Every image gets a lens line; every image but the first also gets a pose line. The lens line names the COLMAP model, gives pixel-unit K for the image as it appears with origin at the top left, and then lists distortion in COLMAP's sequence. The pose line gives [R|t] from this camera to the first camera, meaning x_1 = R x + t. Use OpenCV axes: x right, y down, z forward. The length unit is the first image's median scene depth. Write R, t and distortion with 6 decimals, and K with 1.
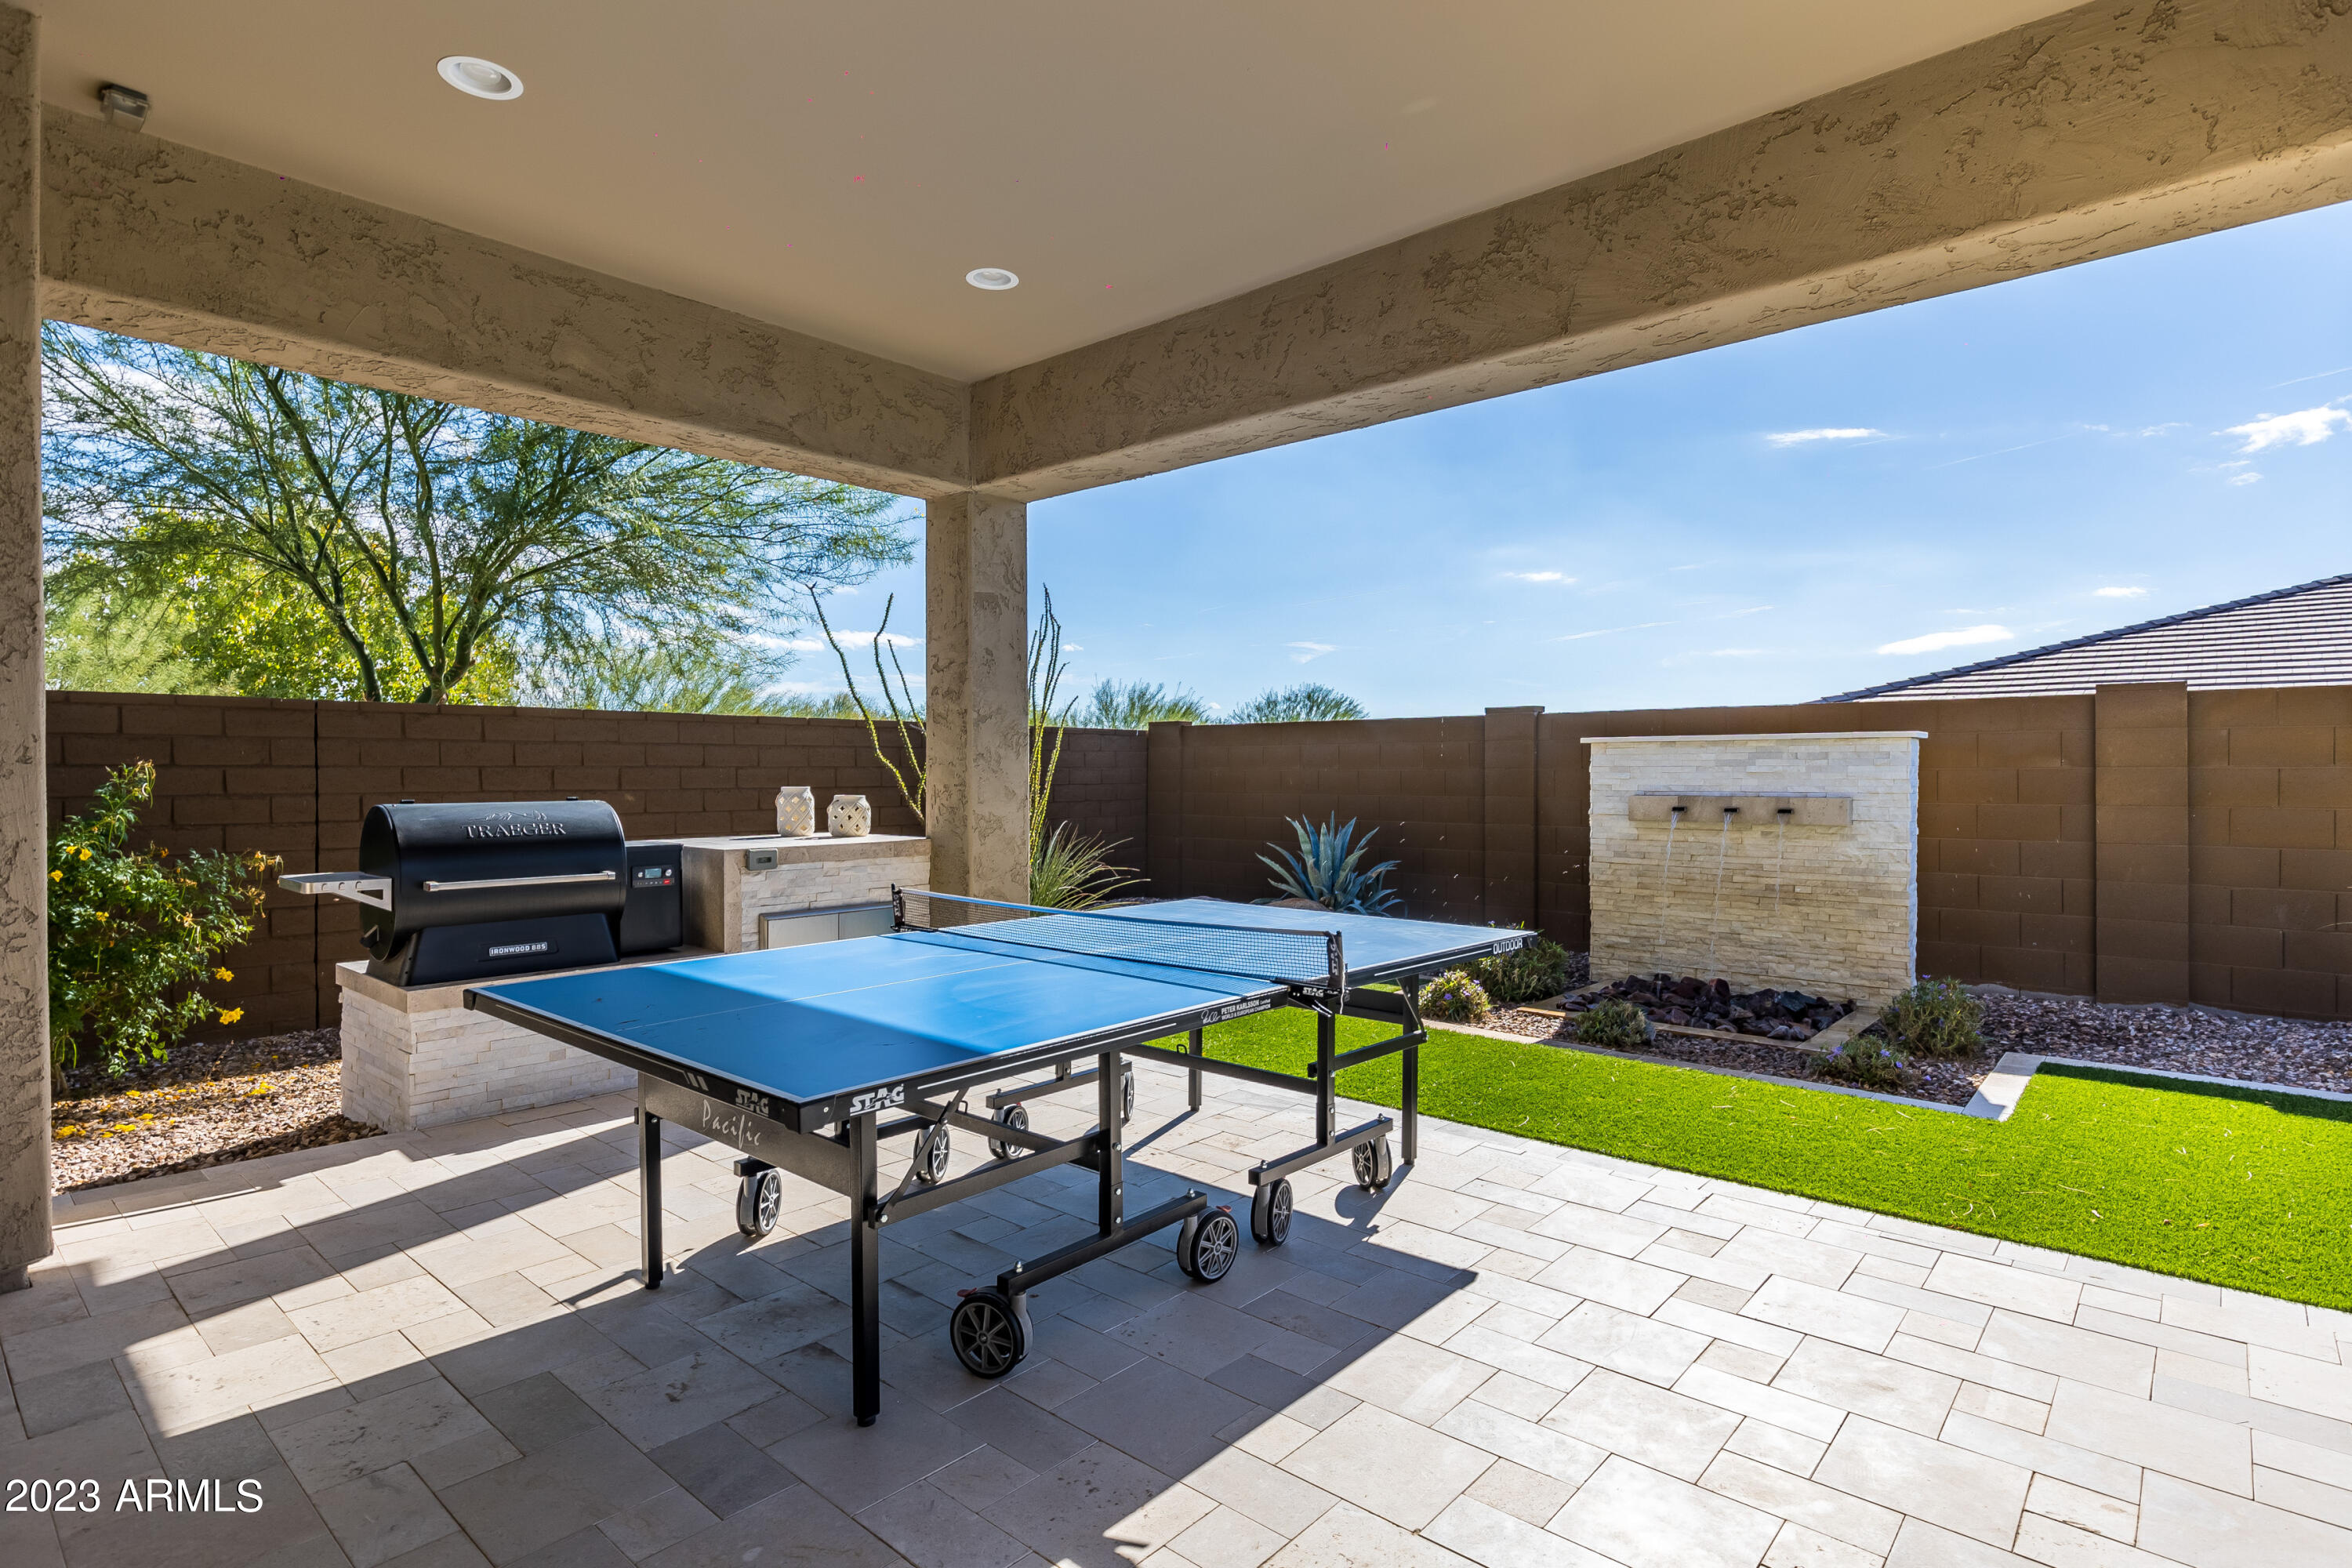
lens RADIAL K [[1203.6, 0, 1163.8], [0, 1203.6, 780.8], [0, 0, 1]] dist [0.002288, 0.000222]
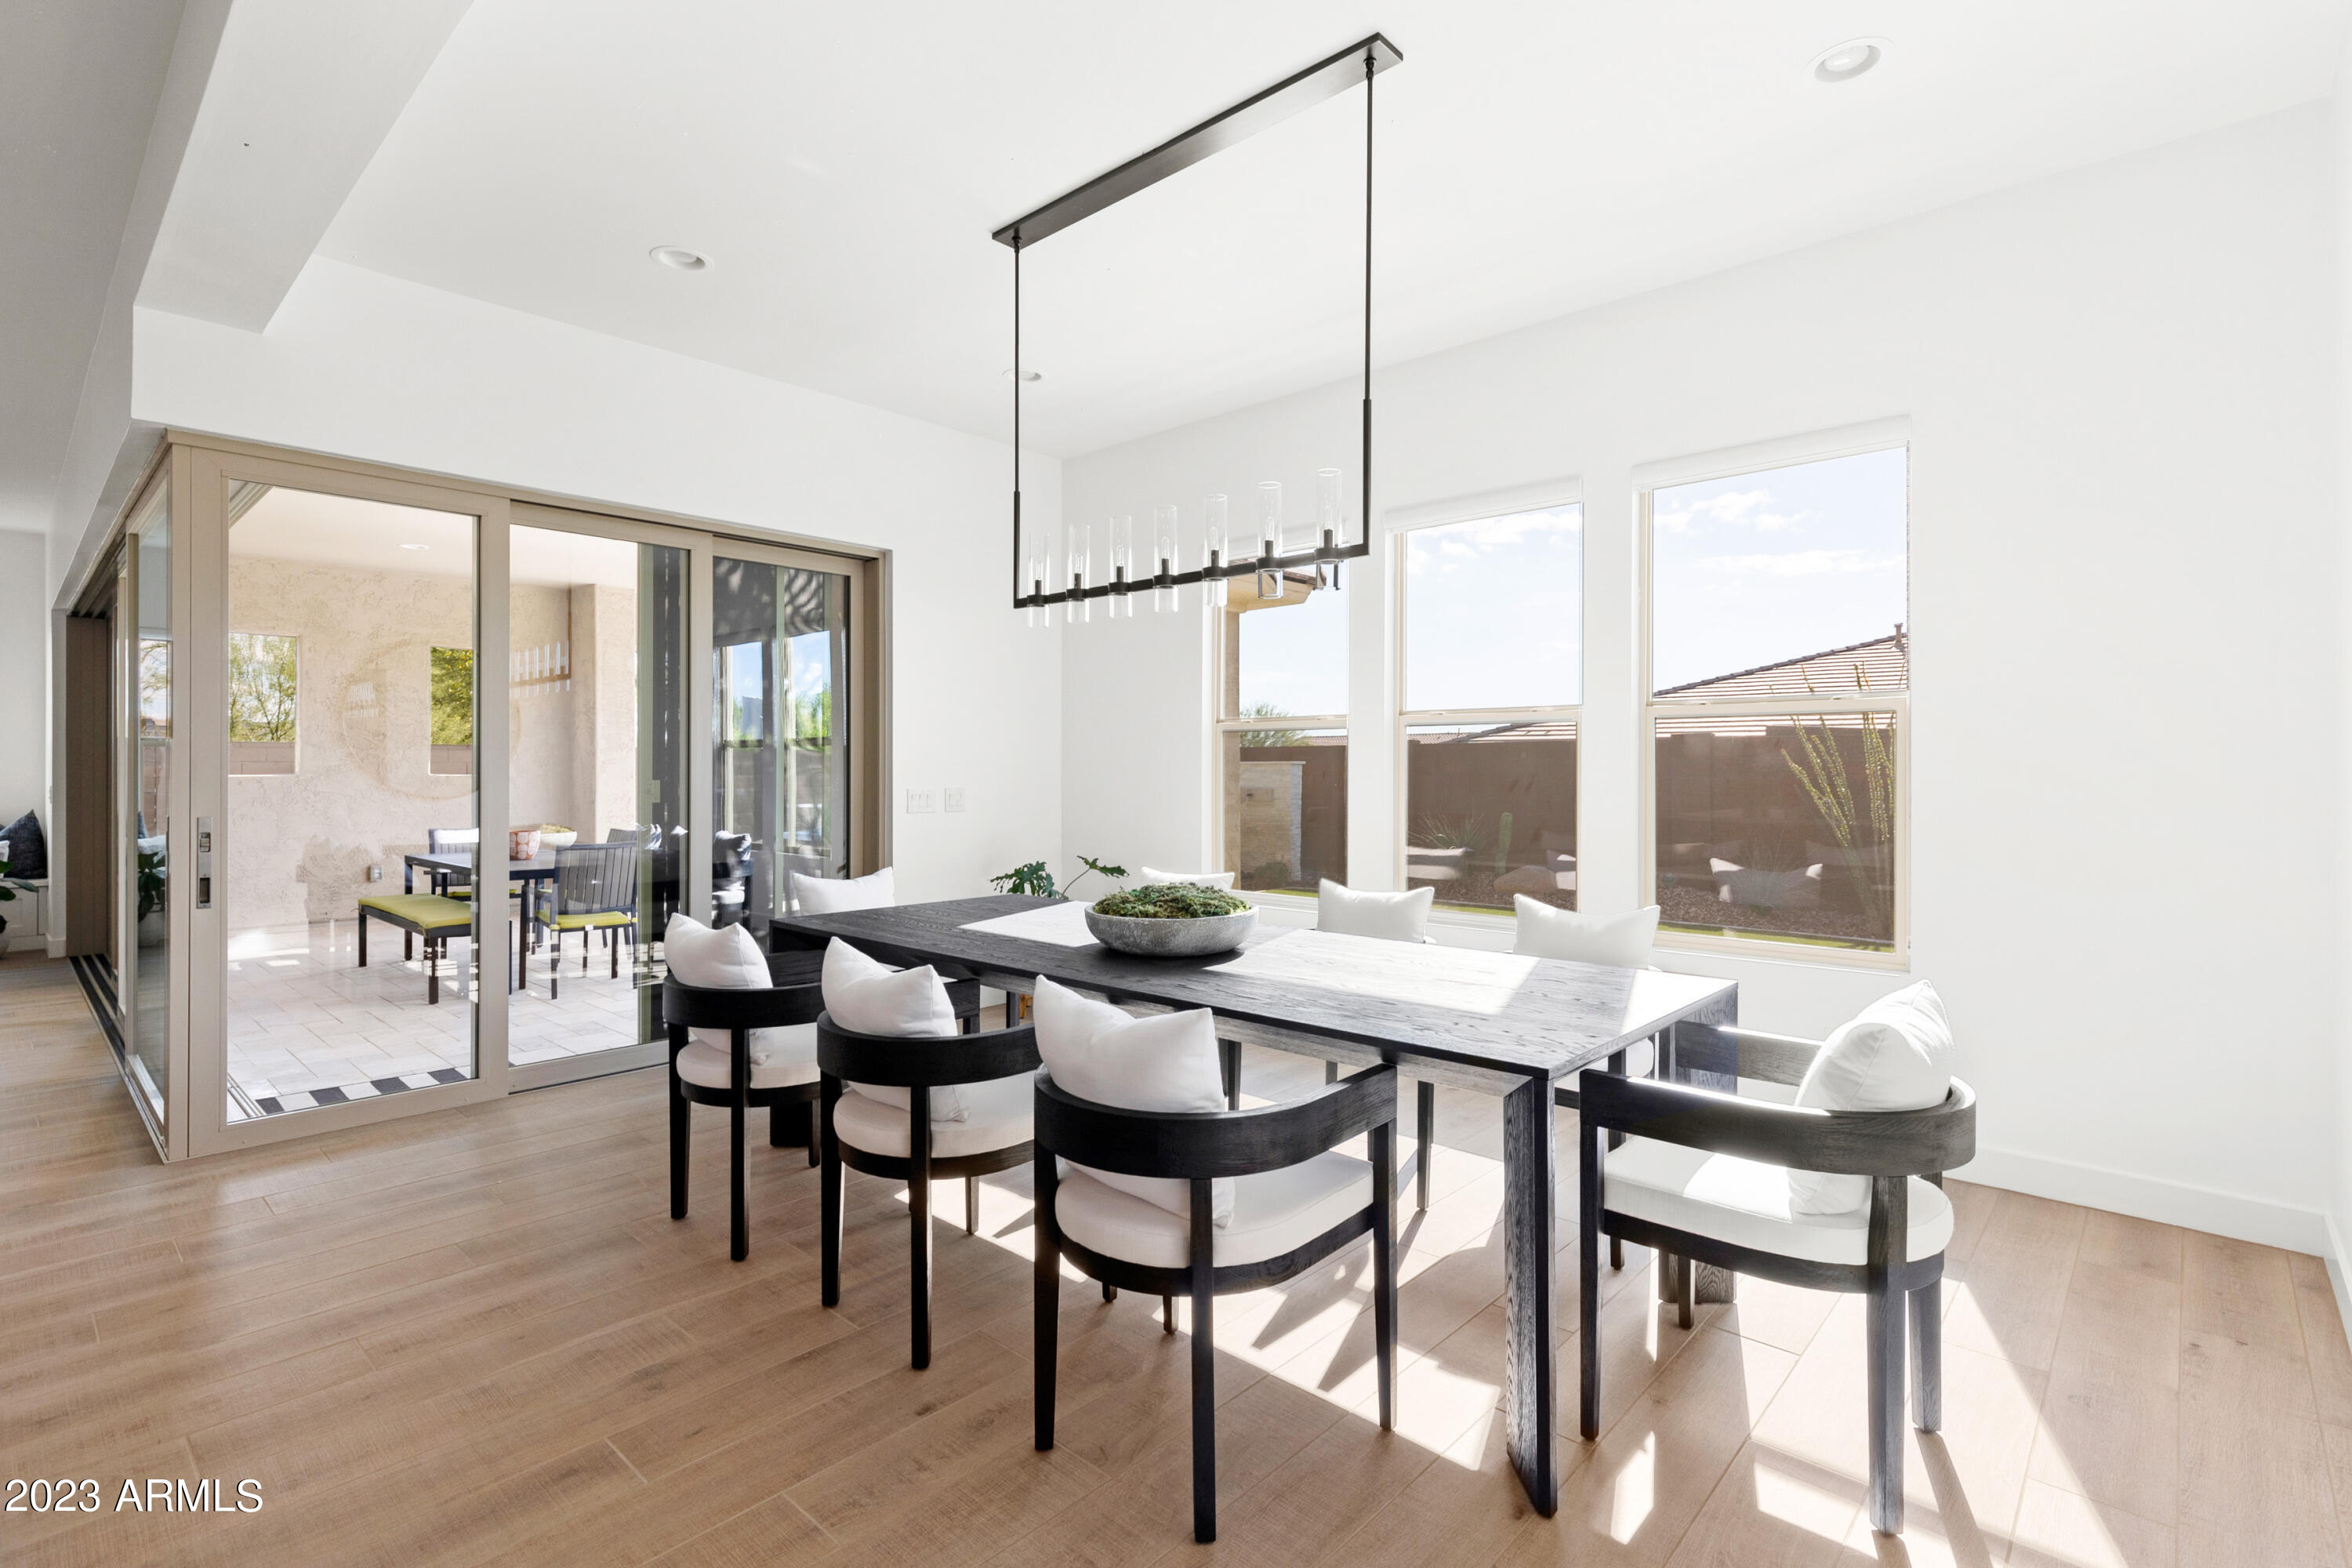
lens RADIAL K [[1109.6, 0, 1180.1], [0, 1109.6, 773.1], [0, 0, 1]] dist [0.004324, 0.000459]
pose [[0.999884, 0.002677, -0.014978, 0.429708], [-0.002727, 0.999991, -0.003310, -0.010091], [0.014969, 0.003351, 0.999882, -1.181600]]
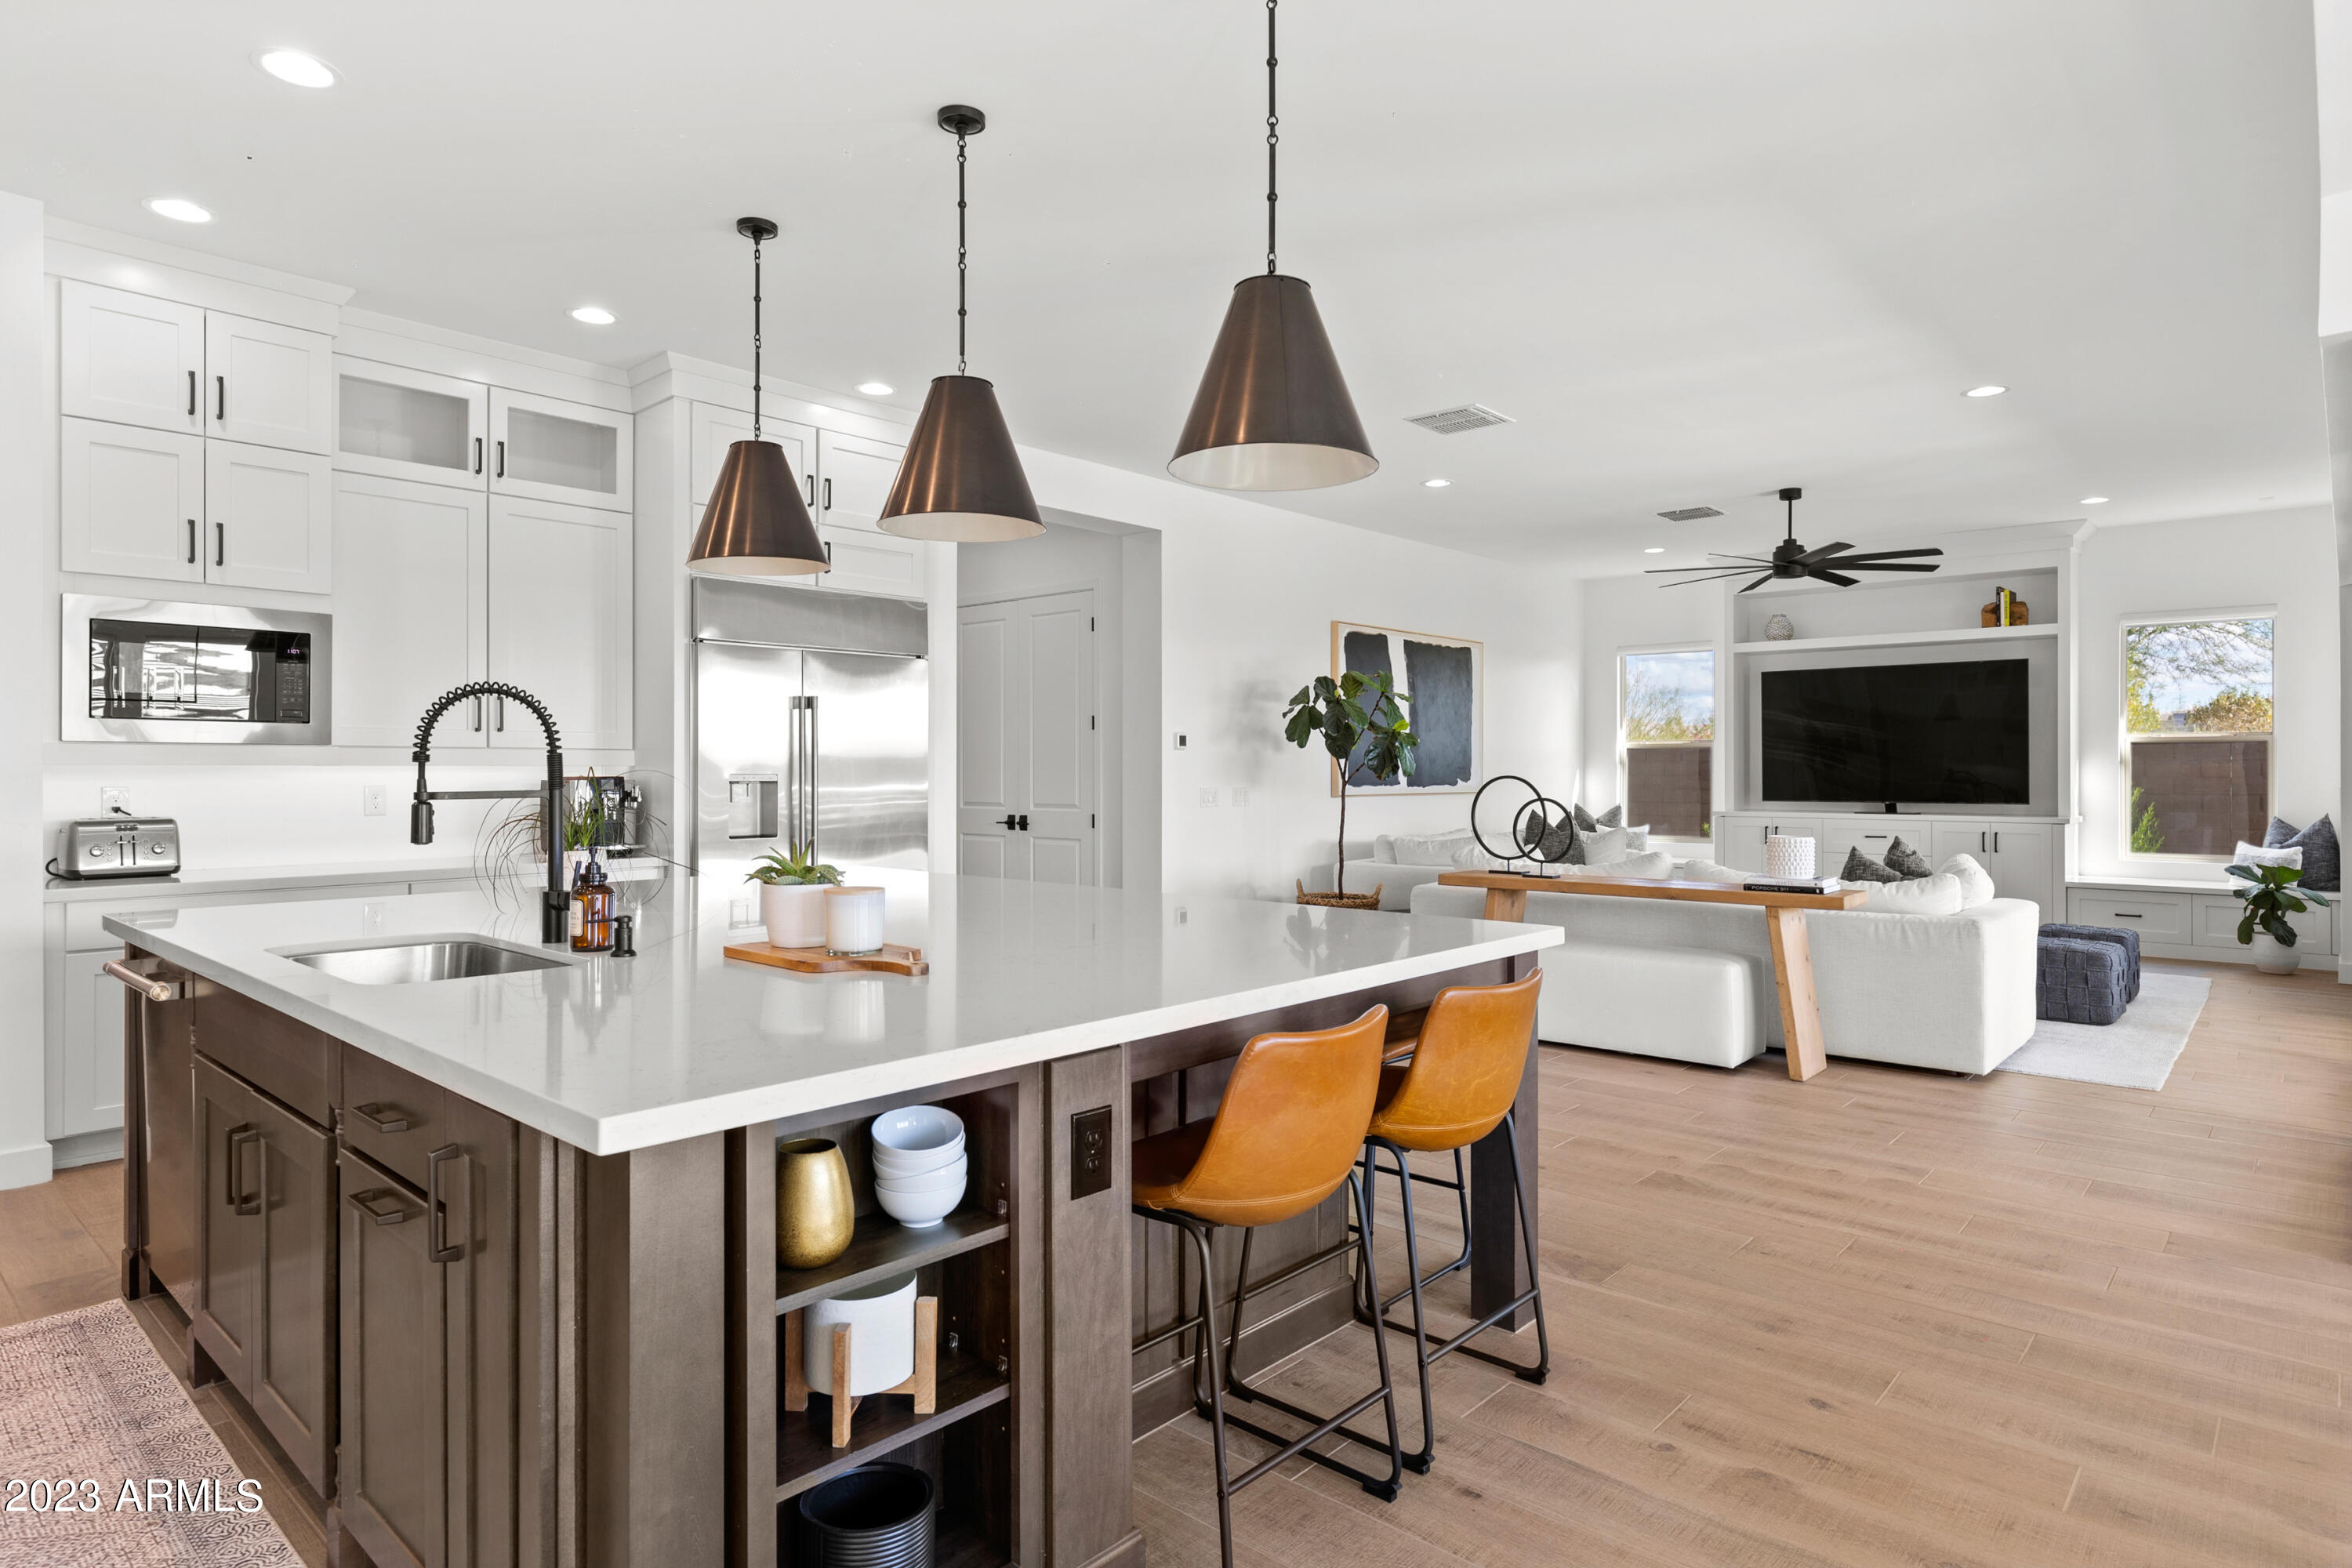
lens RADIAL K [[1289.9, 0, 1185.5], [0, 1289.9, 790.1], [0, 0, 1]] dist [-0.000546, -0.000319]
pose [[-0.005575, 0.019011, -0.999804, 0.420112], [-0.006485, 0.999798, 0.019047, -0.010341], [0.999963, 0.006590, -0.005450, -1.098770]]
